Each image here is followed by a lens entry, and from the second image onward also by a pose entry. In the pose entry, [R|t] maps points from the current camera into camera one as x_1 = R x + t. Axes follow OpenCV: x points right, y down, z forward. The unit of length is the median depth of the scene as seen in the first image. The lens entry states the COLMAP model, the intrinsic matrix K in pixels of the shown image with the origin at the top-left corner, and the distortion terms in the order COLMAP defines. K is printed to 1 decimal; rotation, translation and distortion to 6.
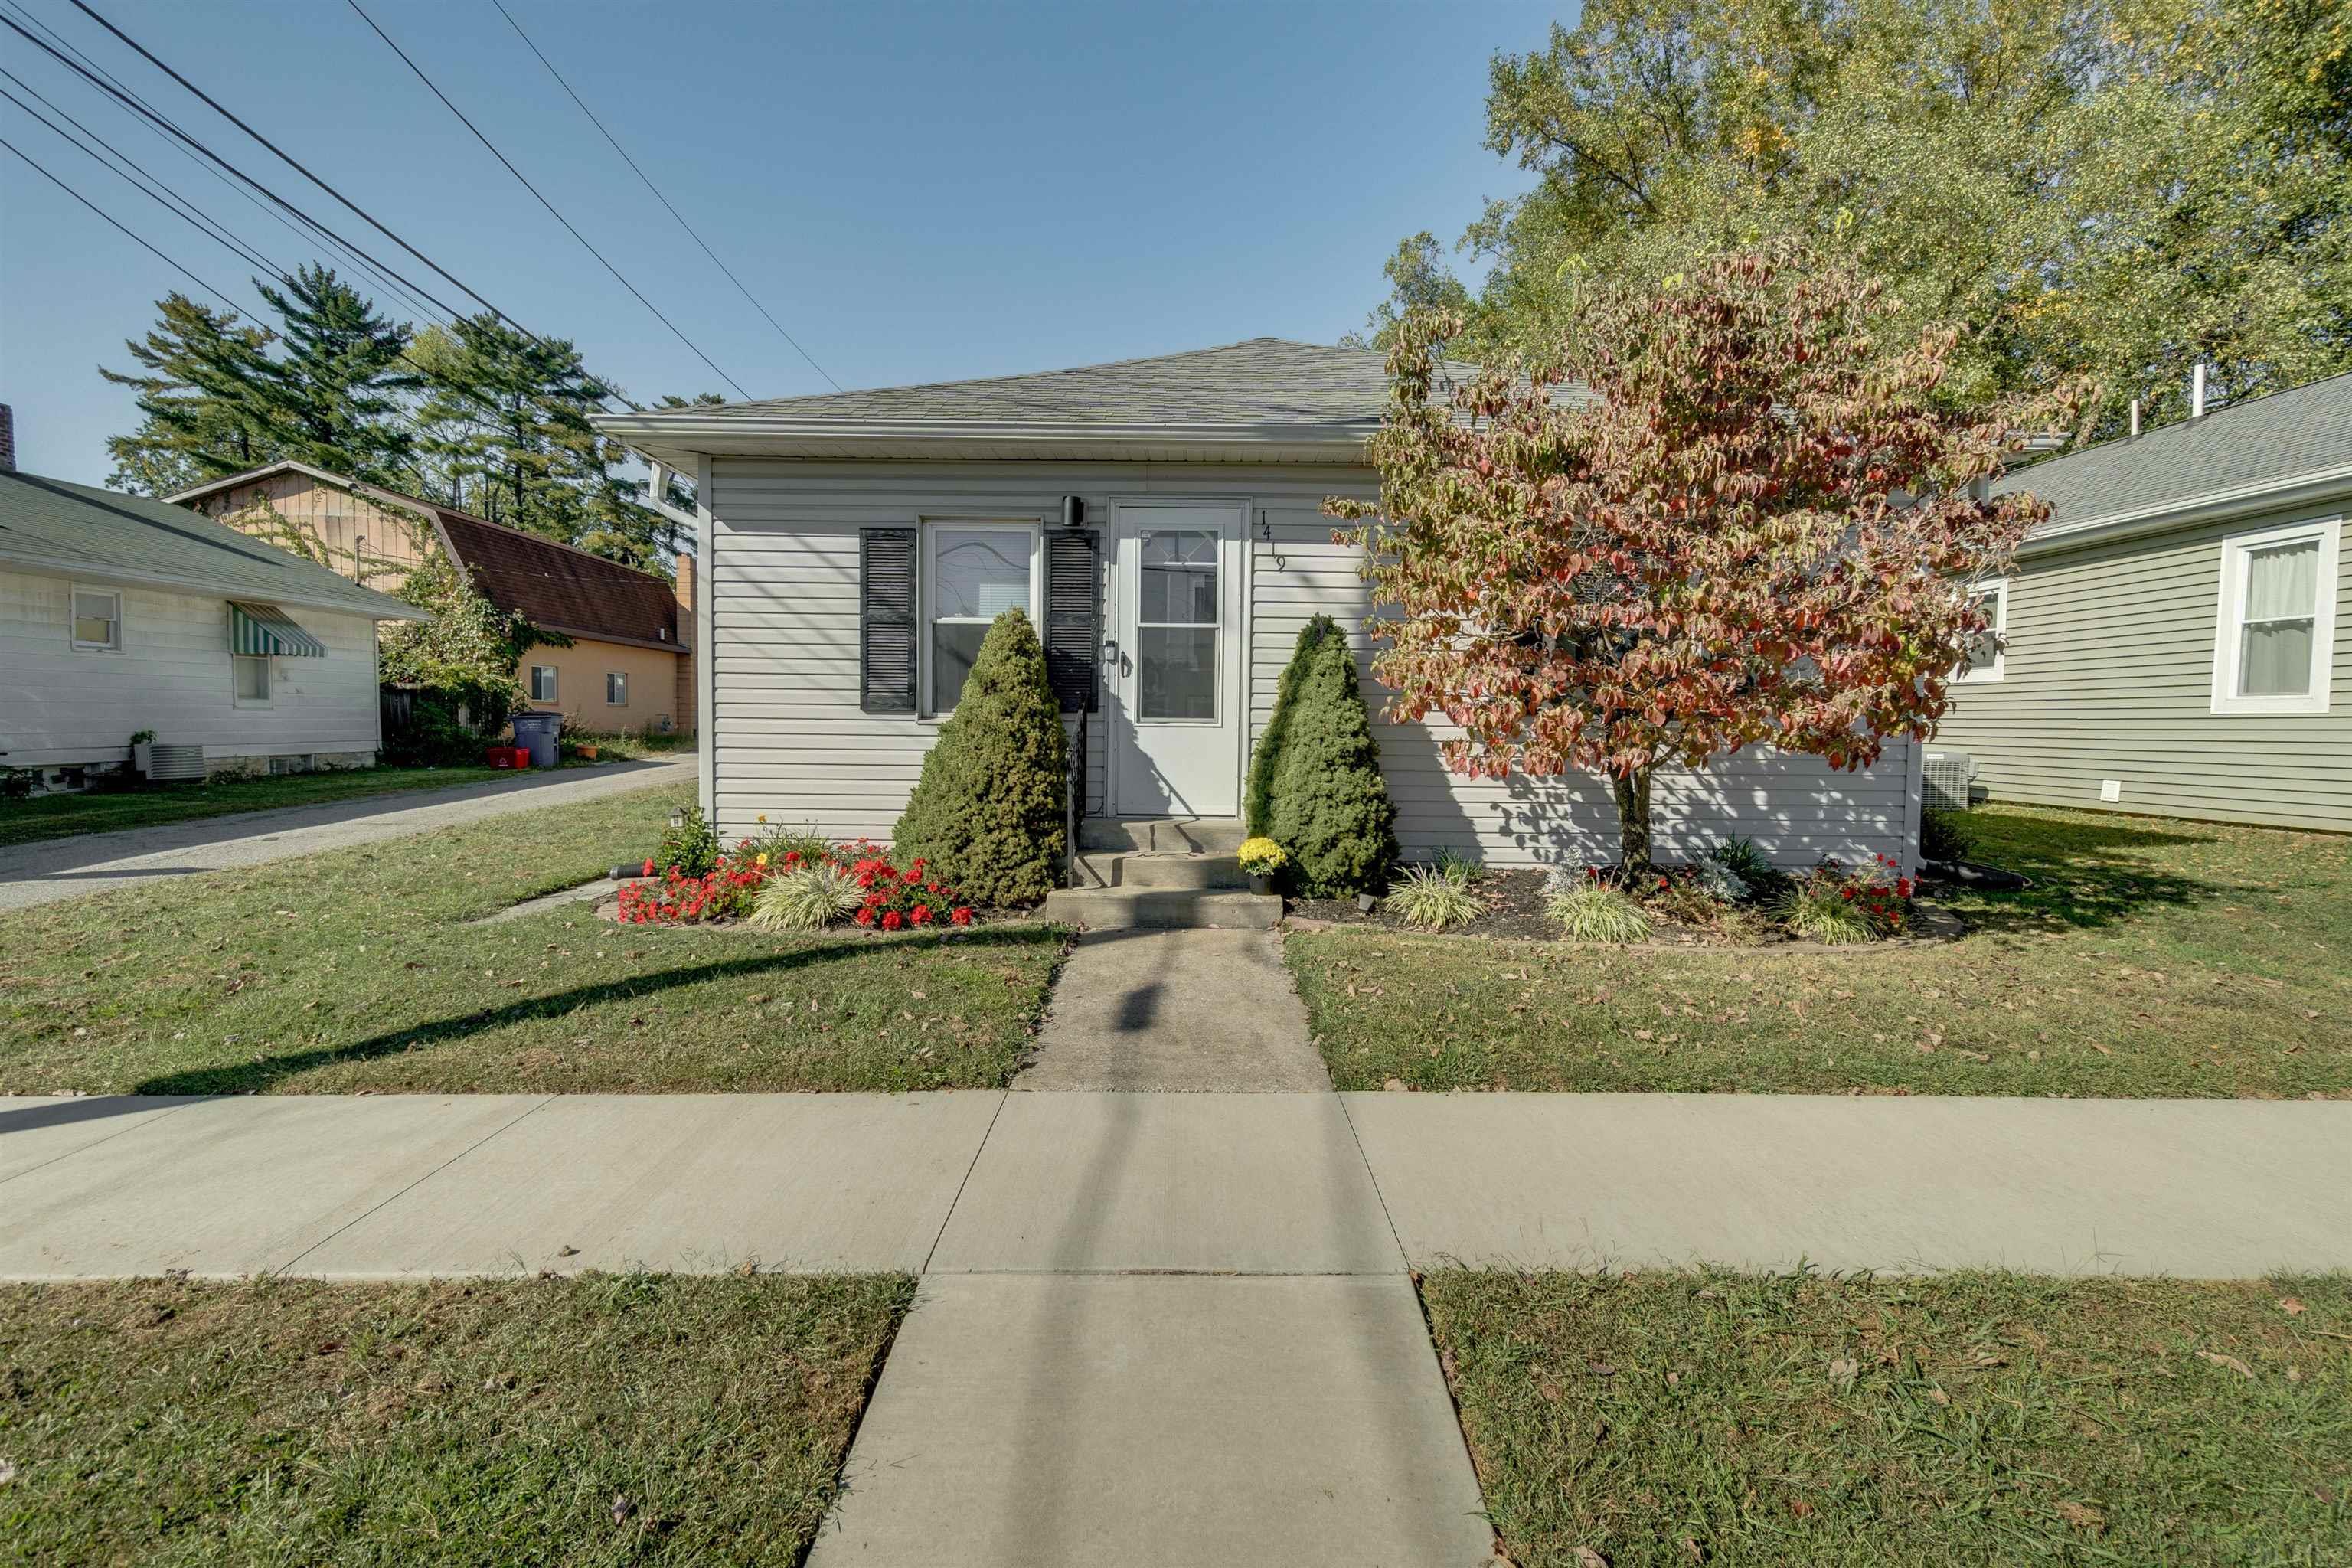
lens RADIAL K [[1213.5, 0, 1176.0], [0, 1213.5, 784.0], [0, 0, 1]] dist [-0.000418, 0.000046]
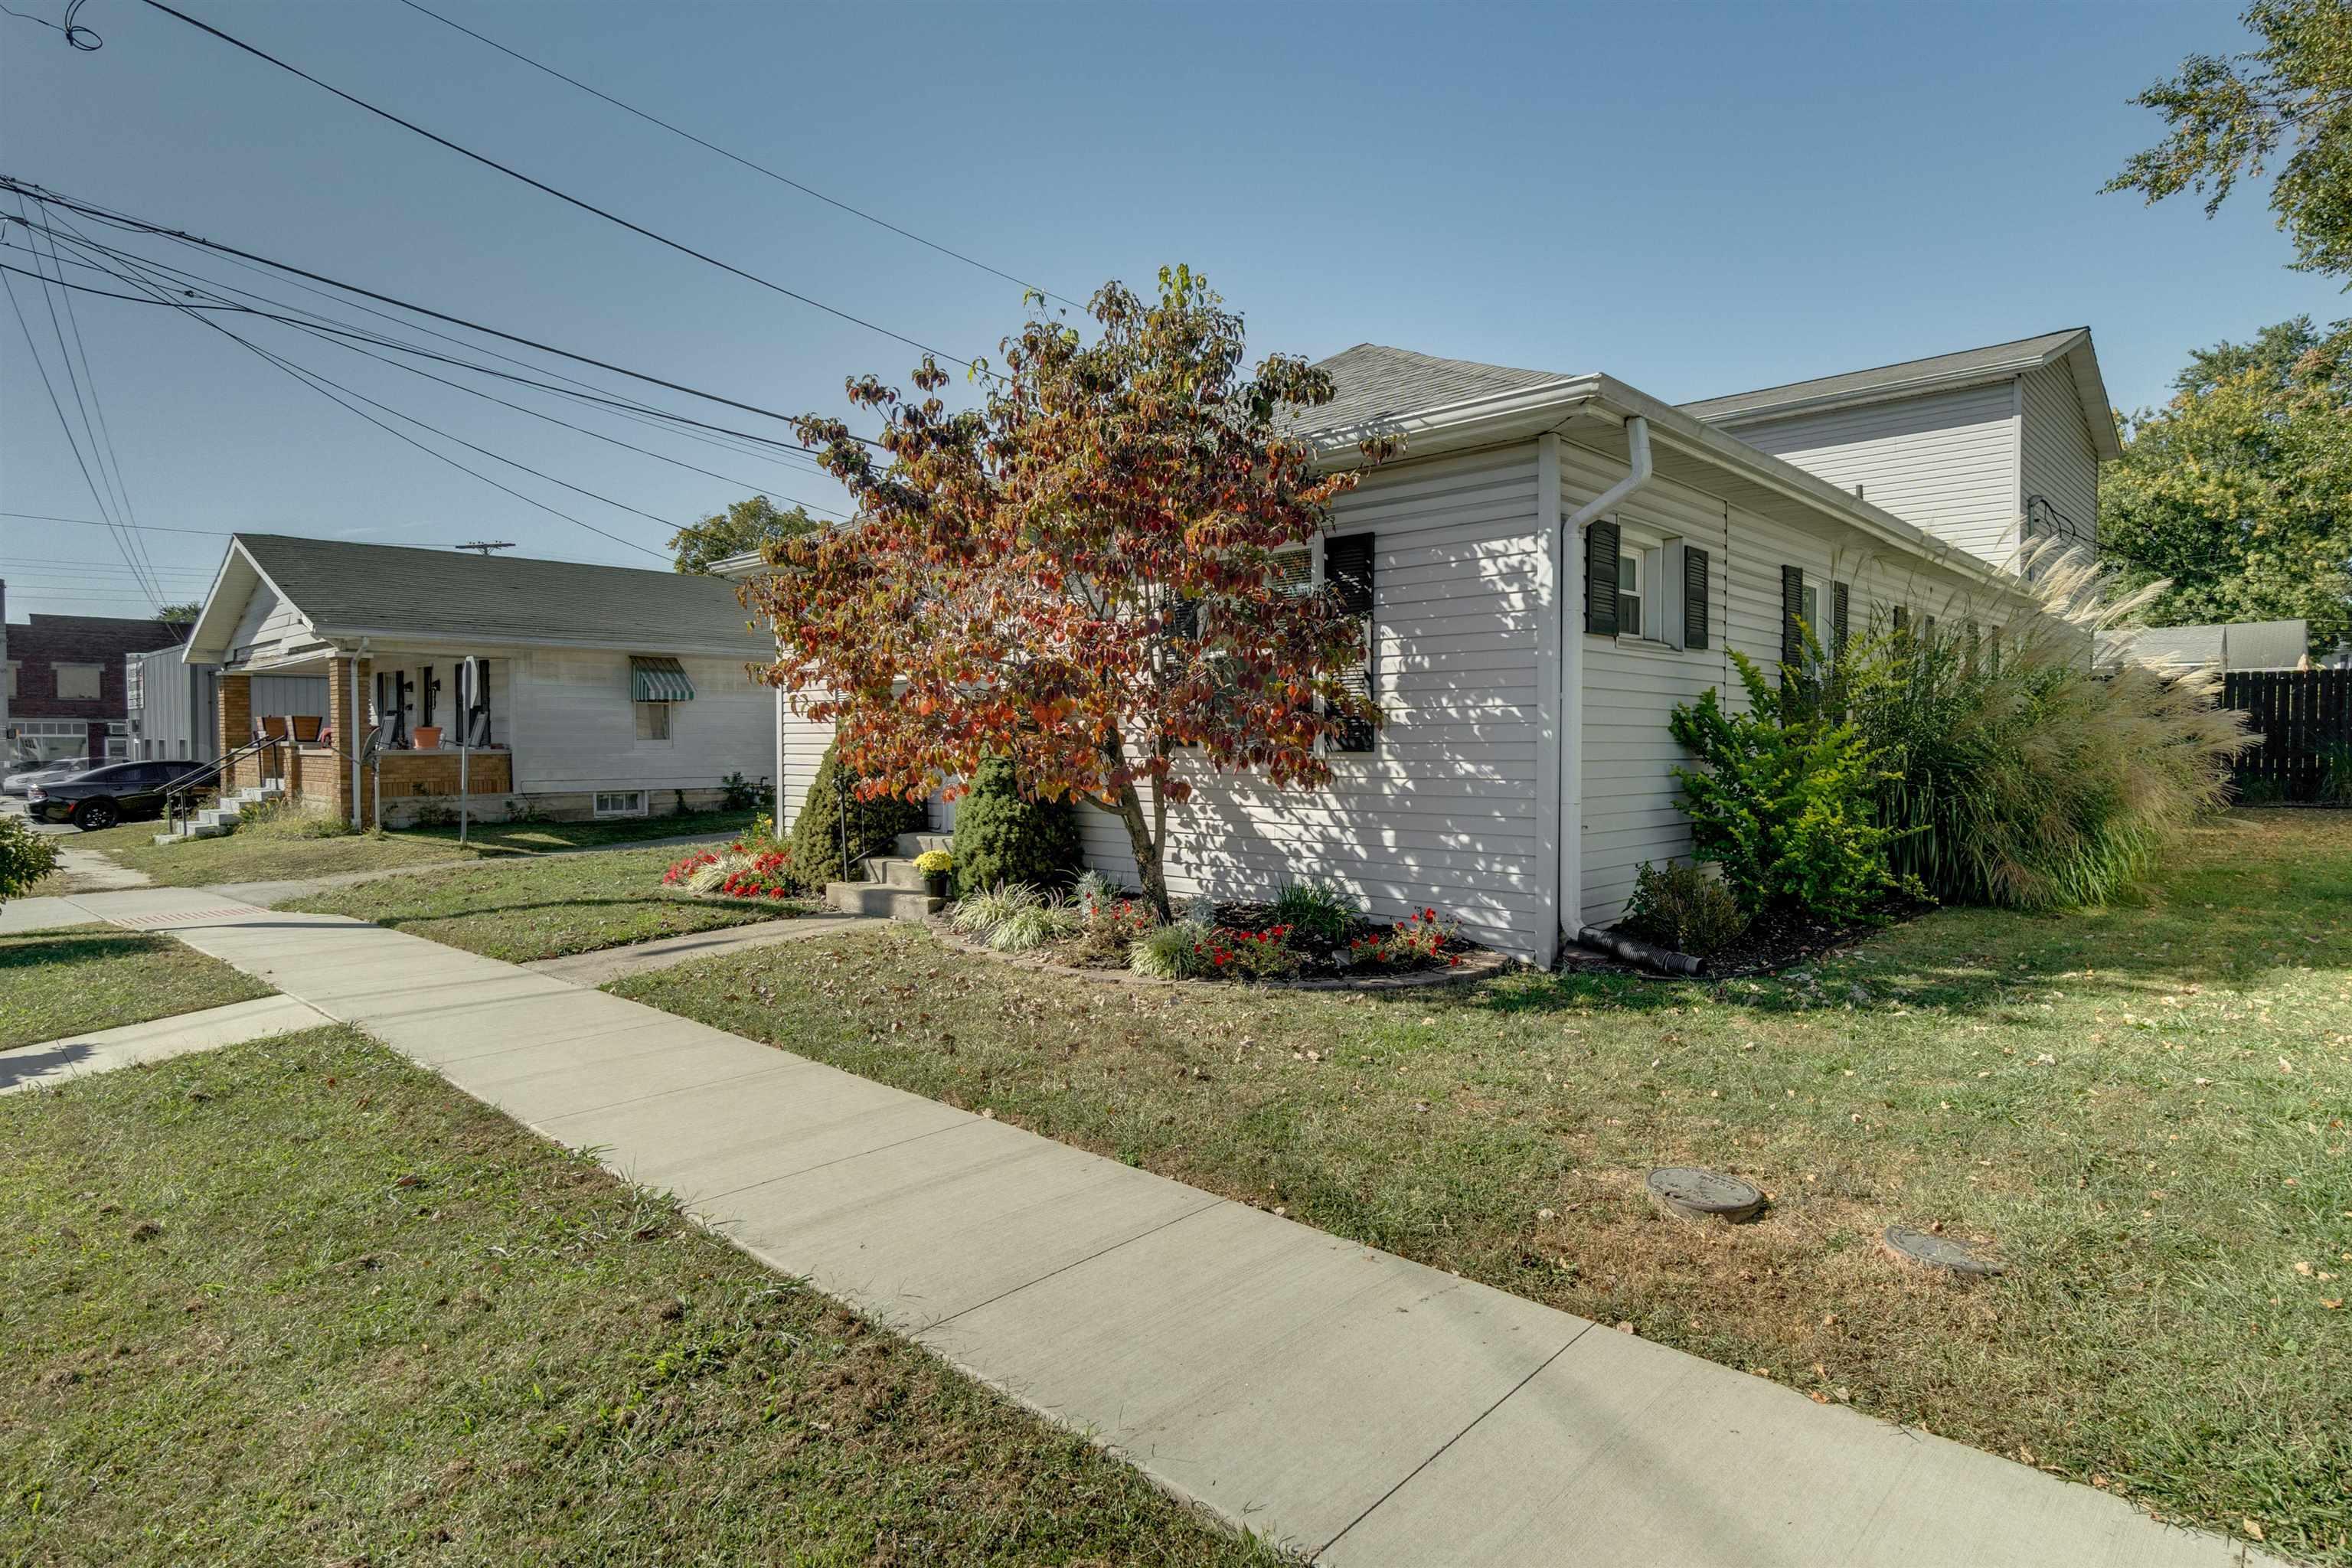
lens RADIAL K [[1213.5, 0, 1176.0], [0, 1213.5, 784.0], [0, 0, 1]] dist [-0.000418, 0.000046]
pose [[0.716458, 0.012860, -0.697512, 0.983001], [-0.022530, 0.999735, -0.004710, -0.020088], [0.697266, 0.019089, 0.716558, 0.264640]]
